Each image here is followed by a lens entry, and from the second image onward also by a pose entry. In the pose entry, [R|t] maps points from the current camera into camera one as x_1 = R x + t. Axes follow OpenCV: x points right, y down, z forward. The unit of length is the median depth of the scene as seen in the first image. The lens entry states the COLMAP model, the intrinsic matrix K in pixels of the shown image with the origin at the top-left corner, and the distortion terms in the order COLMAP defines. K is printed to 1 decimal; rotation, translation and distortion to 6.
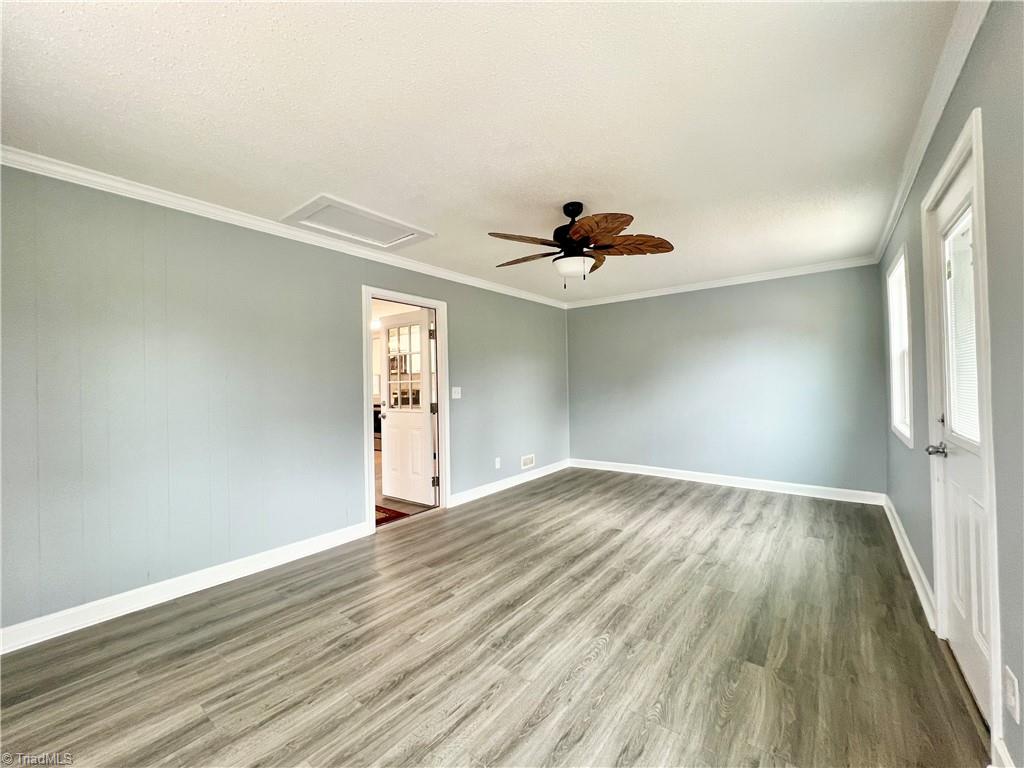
lens RADIAL K [[409.7, 0, 510.4], [0, 409.7, 381.1], [0, 0, 1]] dist [-0.000708, -0.000079]
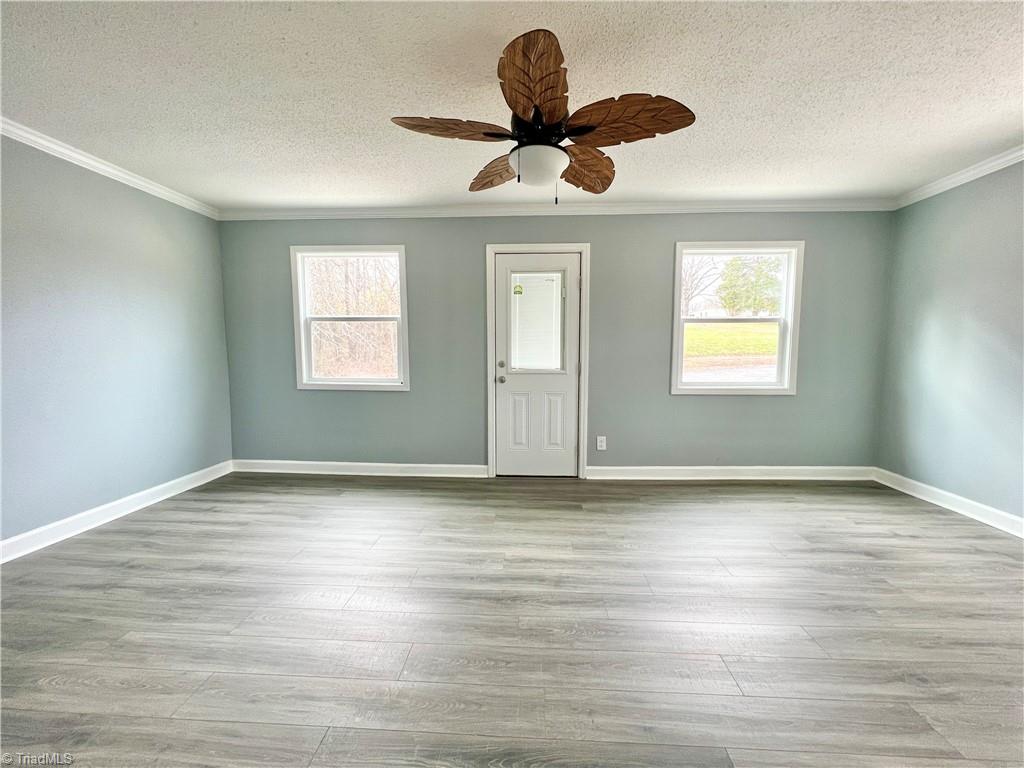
lens RADIAL K [[409.7, 0, 510.4], [0, 409.7, 381.1], [0, 0, 1]] dist [-0.000708, -0.000079]
pose [[-0.570181, -0.046290, 0.820214, -0.417427], [0.003320, 0.998273, 0.058647, 0.042884], [-0.821513, 0.036162, -0.569042, 1.489867]]
